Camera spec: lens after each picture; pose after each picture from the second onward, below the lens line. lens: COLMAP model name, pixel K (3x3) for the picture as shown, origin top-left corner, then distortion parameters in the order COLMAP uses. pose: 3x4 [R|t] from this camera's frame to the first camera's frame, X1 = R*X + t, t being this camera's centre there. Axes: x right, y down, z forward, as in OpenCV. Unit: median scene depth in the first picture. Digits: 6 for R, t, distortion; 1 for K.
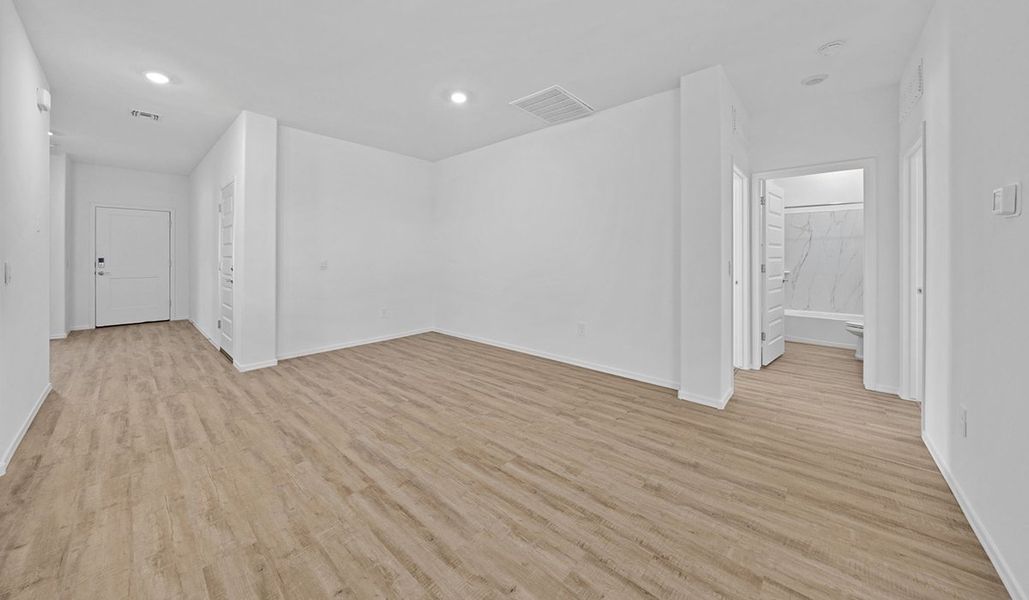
lens RADIAL K [[352.9, 0, 505.6], [0, 352.9, 255.0], [0, 0, 1]] dist [-0.003350, 0.000926]
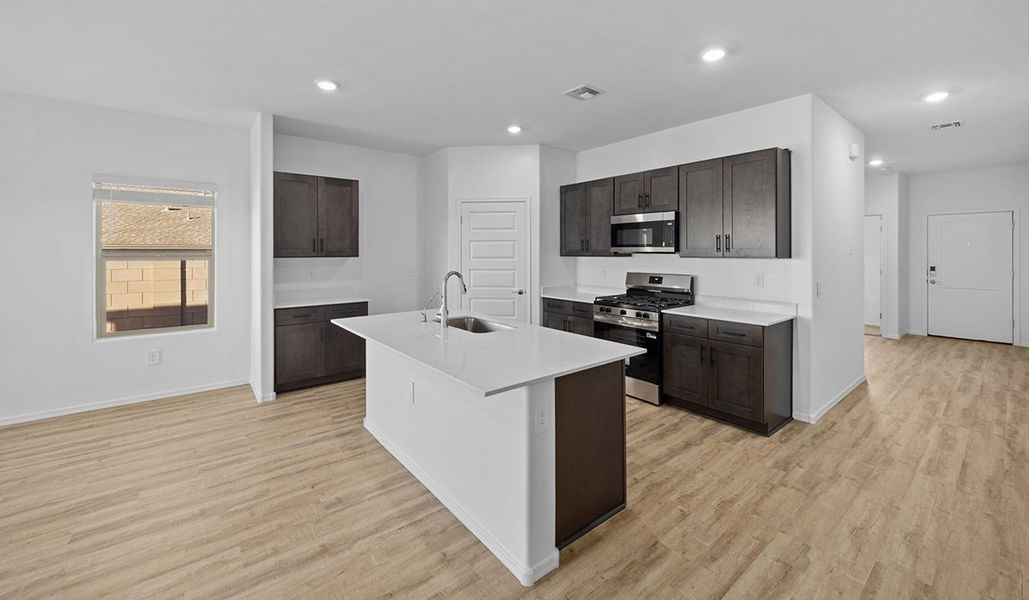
lens RADIAL K [[402.2, 0, 512.2], [0, 402.2, 254.0], [0, 0, 1]] dist [-0.003033, -0.000084]
pose [[-0.152156, 0.006142, -0.988337, 0.425761], [0.003292, 0.999978, 0.005708, -0.104494], [0.988351, -0.002385, -0.152173, -0.007880]]
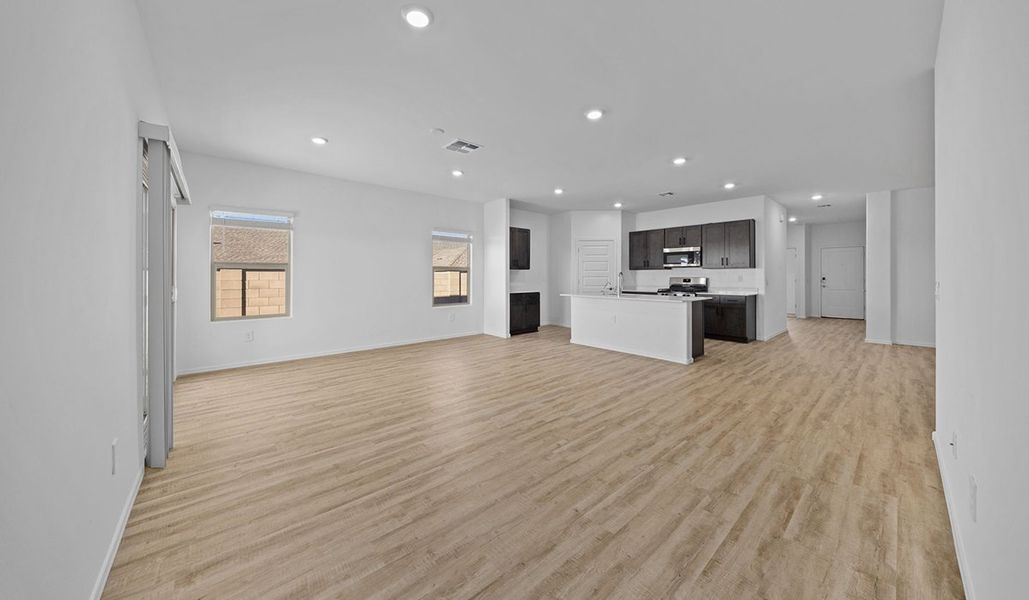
lens RADIAL K [[352.9, 0, 508.4], [0, 352.9, 275.9], [0, 0, 1]] dist [-0.003350, 0.000926]
pose [[-0.099351, 0.001119, -0.995052, 2.103739], [0.002578, 0.999996, 0.000867, -0.011019], [0.995049, -0.002479, -0.099354, -1.085197]]
